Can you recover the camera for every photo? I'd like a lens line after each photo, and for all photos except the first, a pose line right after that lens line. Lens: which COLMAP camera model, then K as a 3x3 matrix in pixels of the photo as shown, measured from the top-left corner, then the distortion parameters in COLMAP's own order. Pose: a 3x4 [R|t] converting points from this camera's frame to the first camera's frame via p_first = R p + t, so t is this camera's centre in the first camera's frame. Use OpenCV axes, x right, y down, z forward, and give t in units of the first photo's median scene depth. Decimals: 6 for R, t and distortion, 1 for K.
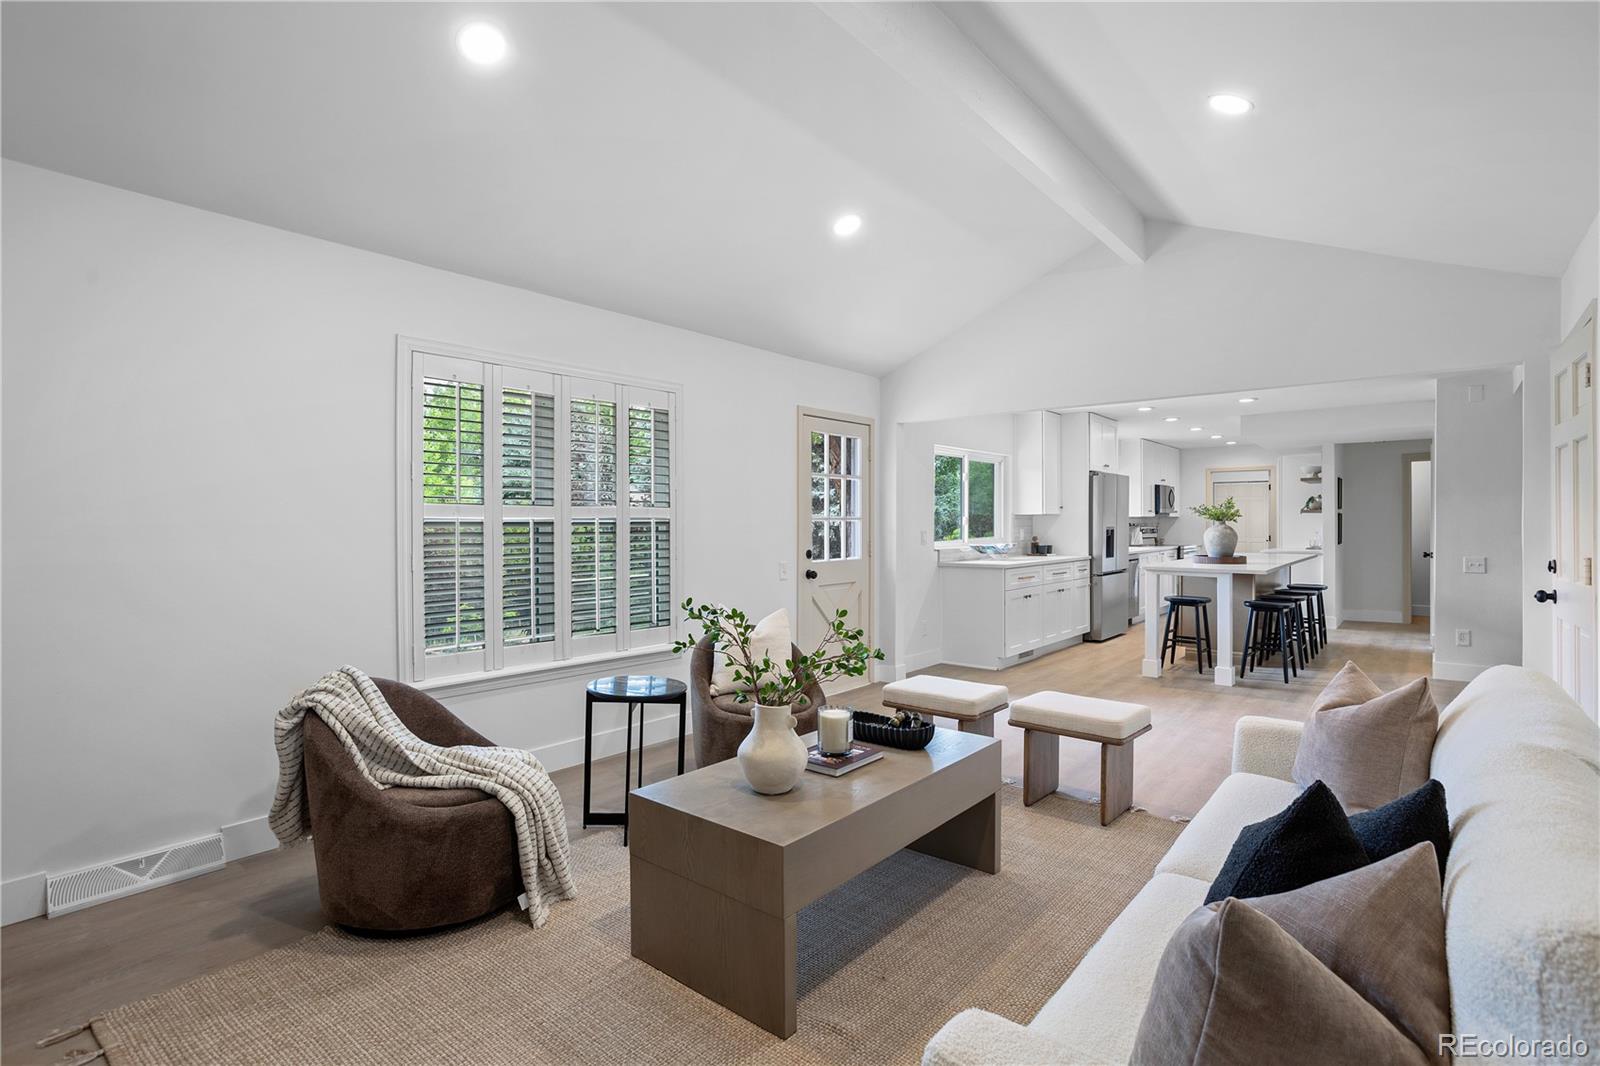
lens RADIAL K [[781.1, 0, 806.1], [0, 781.1, 526.5], [0, 0, 1]] dist [-0.043246, 0.028939]
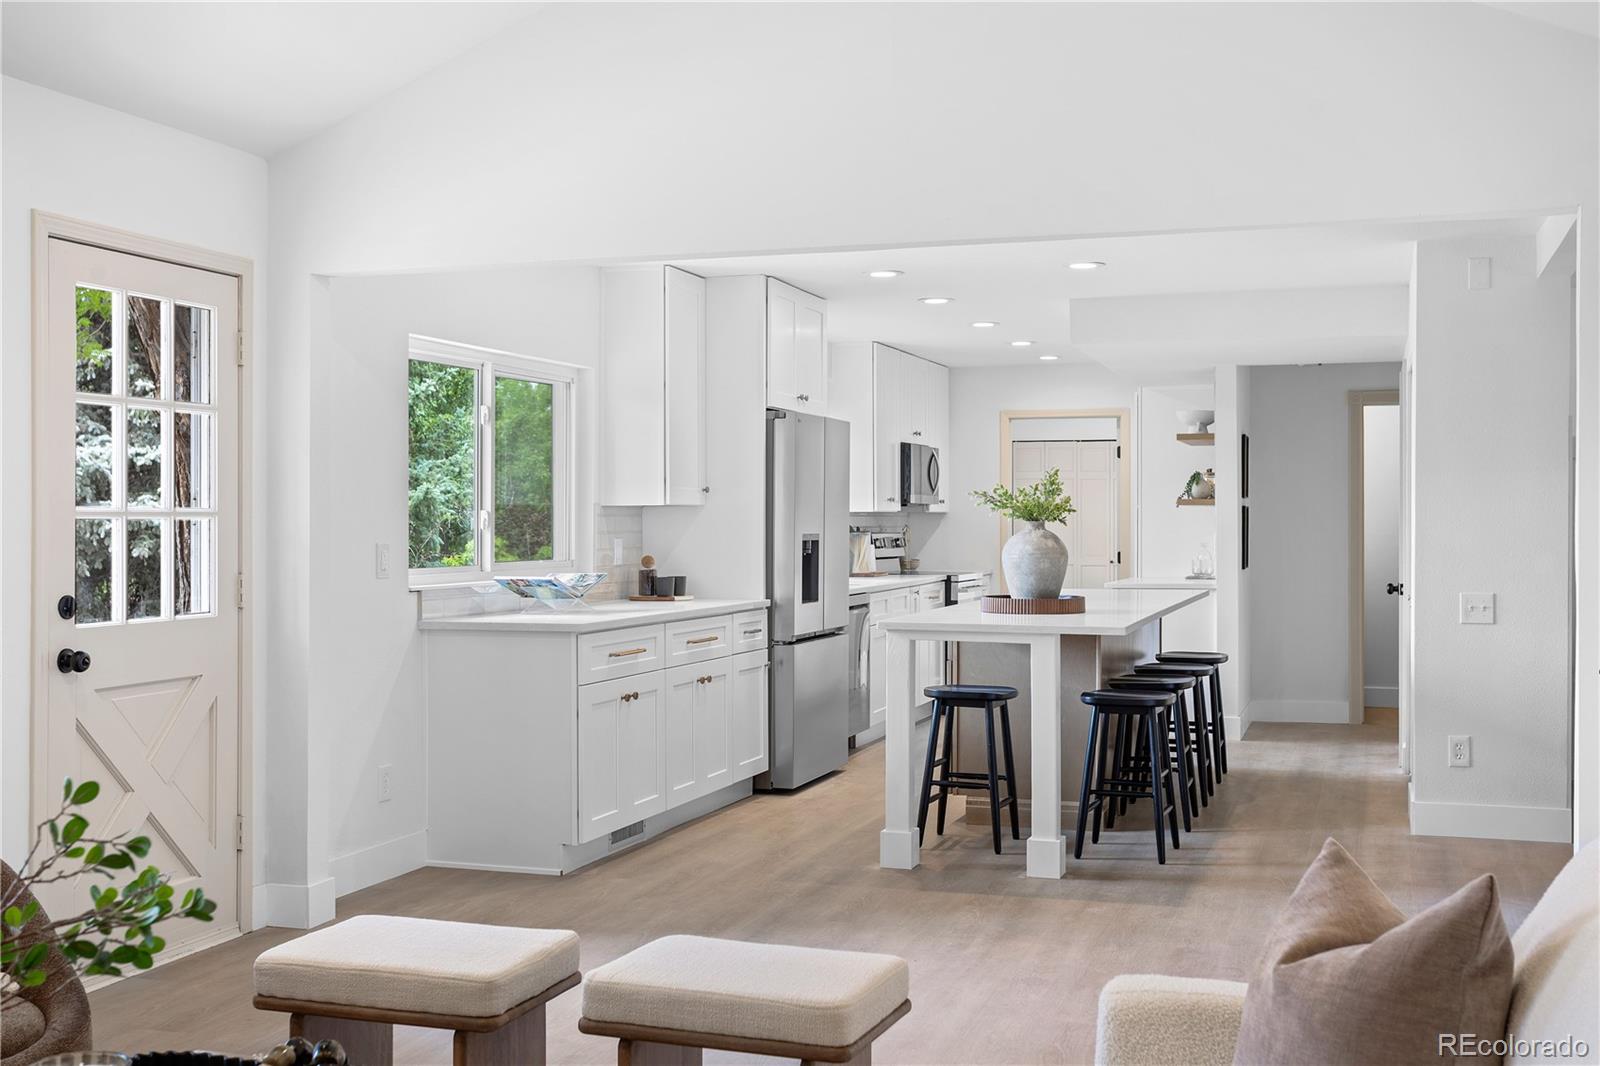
lens RADIAL K [[1718.8, 0, 800.0], [0, 1718.8, 533.0], [0, 0, 1]] dist [-0.007015, 0.001517]
pose [[0.931985, -0.000261, 0.362497, 0.029560], [0.000194, 1.000000, 0.000219, -0.000470], [-0.362497, -0.000134, 0.931985, 0.087320]]
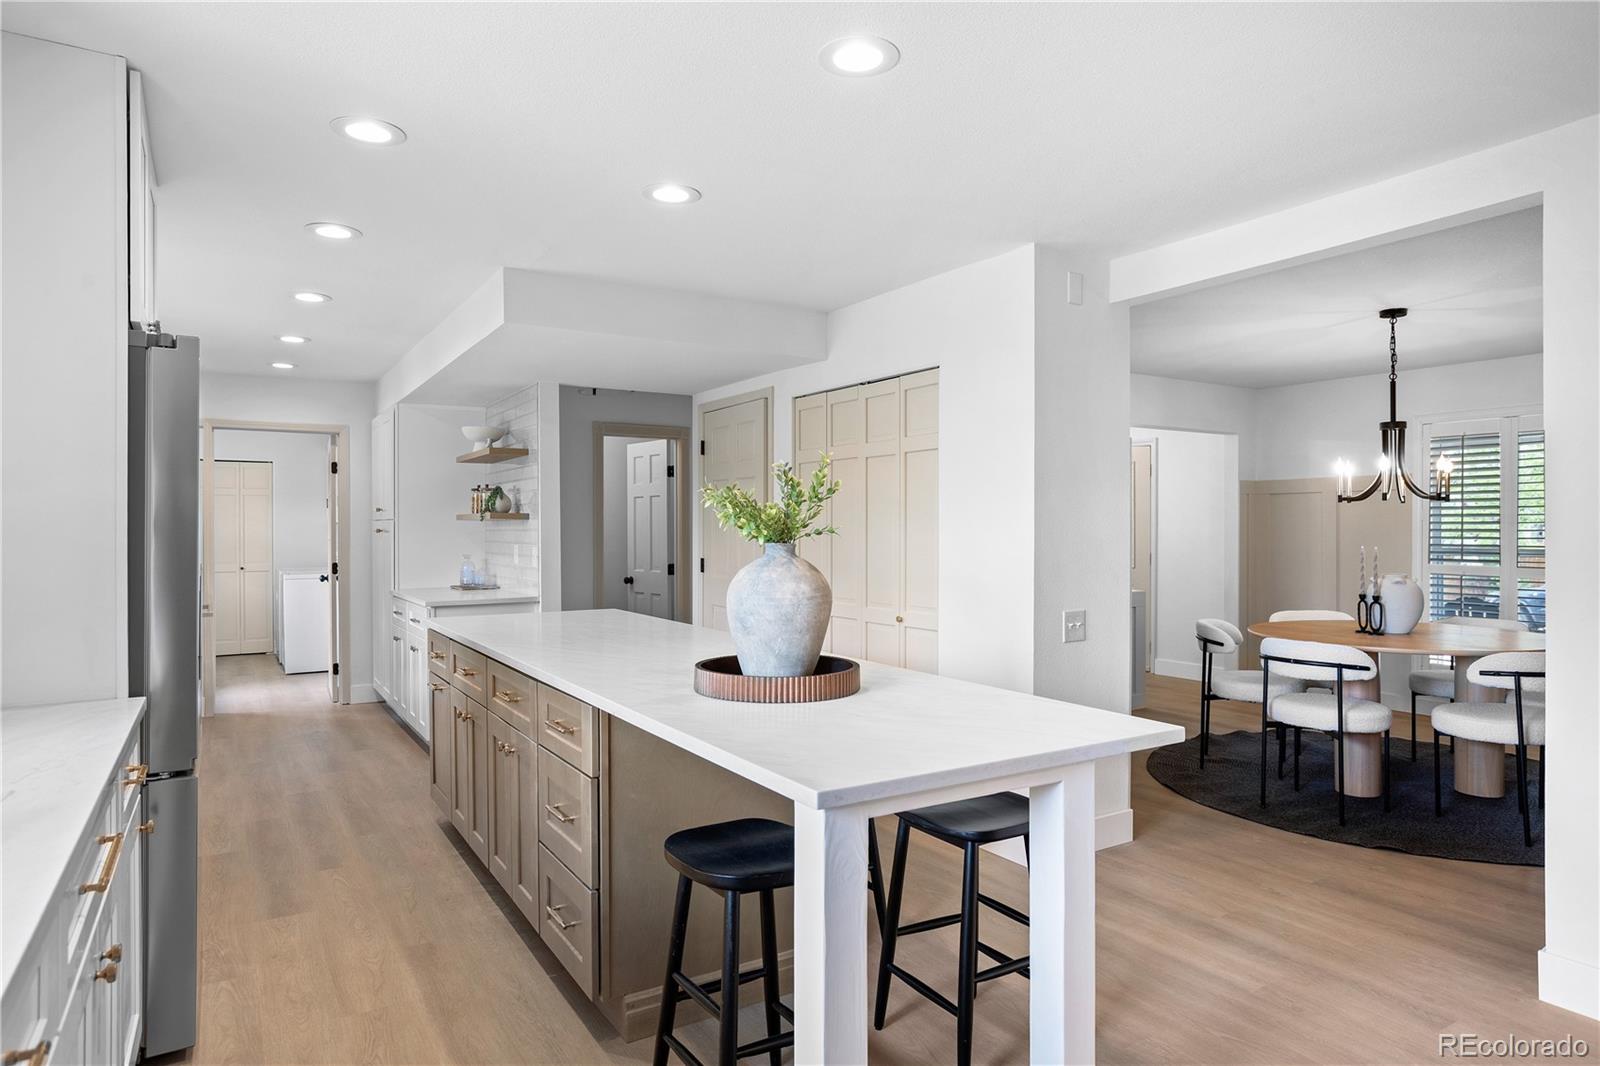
lens RADIAL K [[914.1, 0, 797.4], [0, 914.1, 520.6], [0, 0, 1]] dist [-0.040851, 0.039008]
pose [[0.306045, 0.008406, 0.951980, 0.219027], [0.007378, 0.999910, -0.011202, -0.012713], [-0.951988, 0.010452, 0.305956, 0.928474]]
